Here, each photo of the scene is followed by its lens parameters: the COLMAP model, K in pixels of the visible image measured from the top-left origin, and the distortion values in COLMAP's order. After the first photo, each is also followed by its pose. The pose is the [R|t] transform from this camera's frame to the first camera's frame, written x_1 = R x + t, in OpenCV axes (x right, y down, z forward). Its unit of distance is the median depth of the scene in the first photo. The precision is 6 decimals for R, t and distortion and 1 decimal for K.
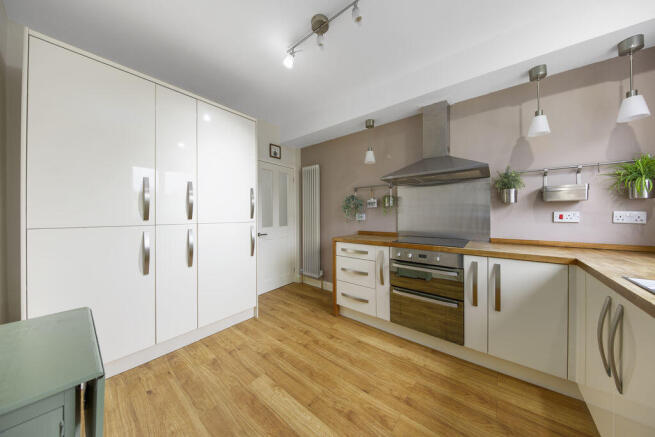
lens RADIAL K [[206.2, 0, 327.5], [0, 206.2, 218.5], [0, 0, 1]] dist [-0.000113, -0.000054]
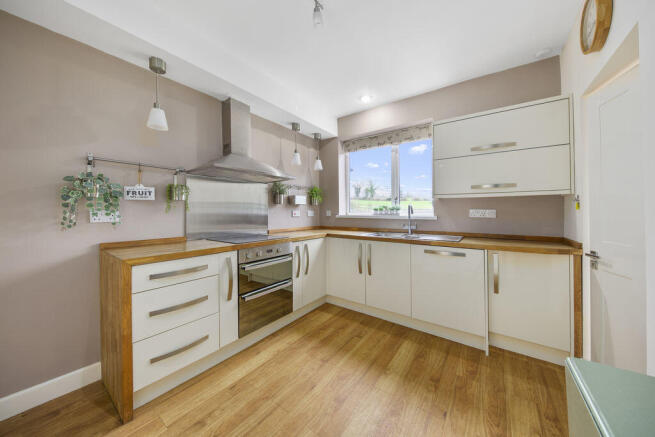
lens RADIAL K [[229.3, 0, 329.1], [0, 229.3, 211.4], [0, 0, 1]] dist [0.000027, -0.000042]
pose [[-0.067359, 0.004321, 0.997719, -0.770330], [0.017002, 0.999850, -0.003182, -0.014778], [-0.997584, 0.016749, -0.067423, 0.800608]]
